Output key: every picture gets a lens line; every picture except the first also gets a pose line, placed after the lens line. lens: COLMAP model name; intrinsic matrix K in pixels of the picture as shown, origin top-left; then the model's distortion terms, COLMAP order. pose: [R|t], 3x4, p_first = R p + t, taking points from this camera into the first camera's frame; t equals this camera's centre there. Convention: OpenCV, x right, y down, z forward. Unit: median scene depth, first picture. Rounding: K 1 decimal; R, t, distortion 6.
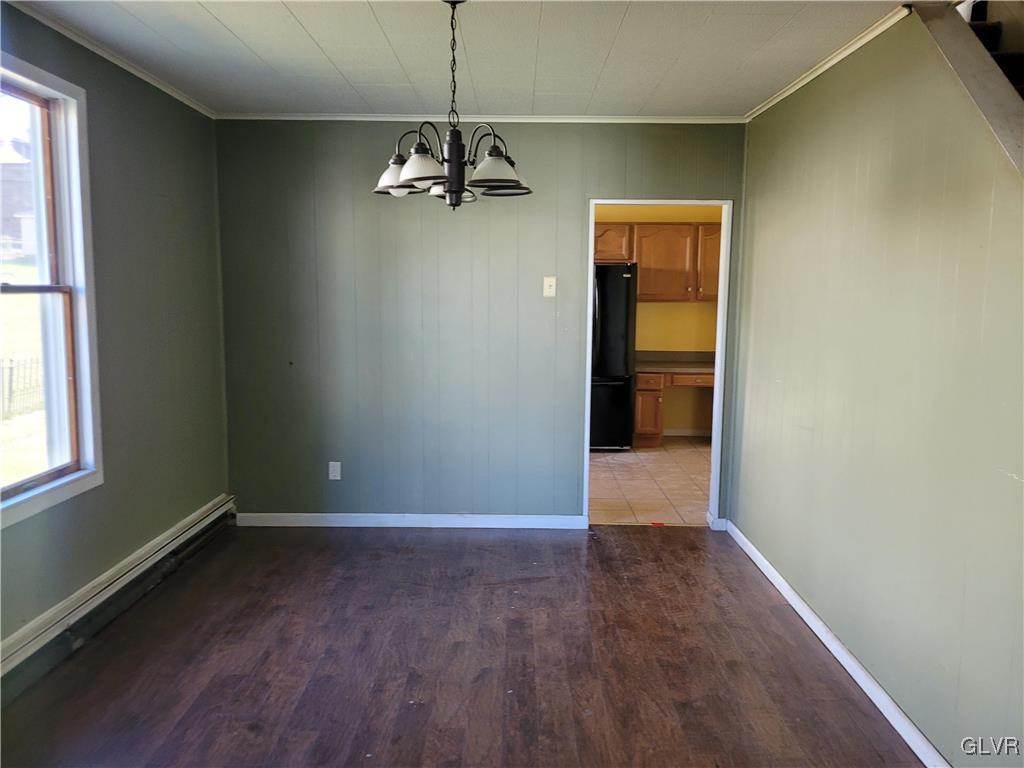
lens RADIAL K [[779.3, 0, 526.7], [0, 779.3, 371.3], [0, 0, 1]] dist [0.055646, 0.001831]
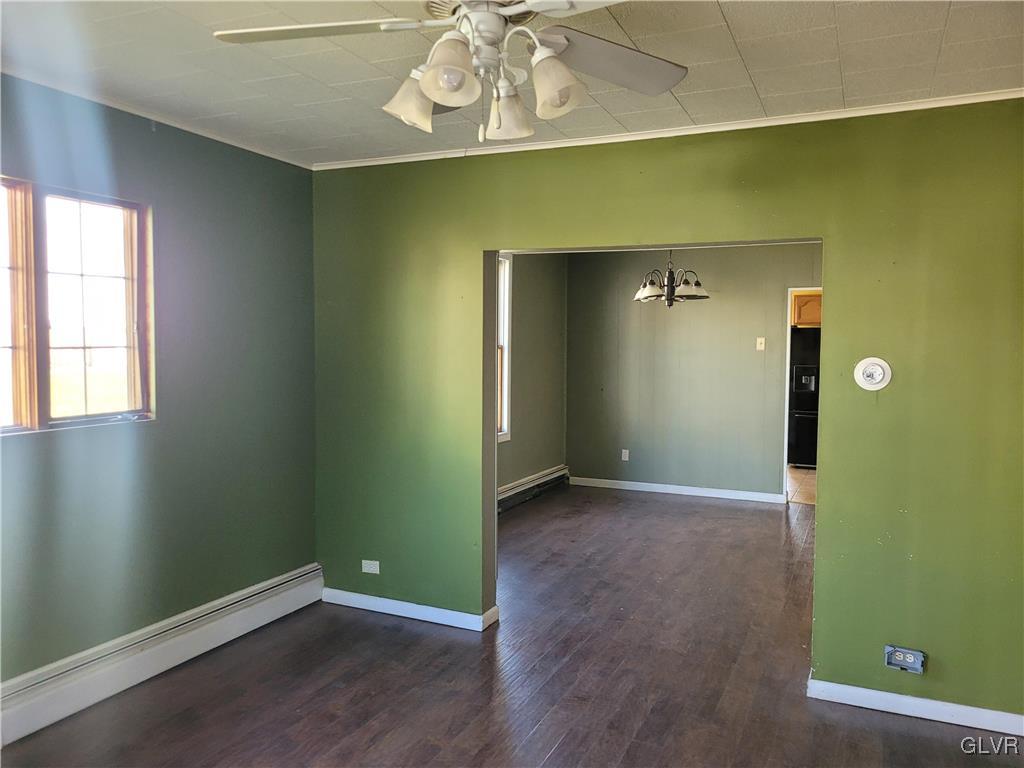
lens RADIAL K [[779.3, 0, 526.7], [0, 779.3, 371.3], [0, 0, 1]] dist [0.055646, 0.001831]
pose [[0.912638, 0.011412, -0.408609, 0.279352], [-0.040995, 0.997126, -0.063716, 0.075623], [0.406708, 0.074901, 0.910483, -0.708158]]
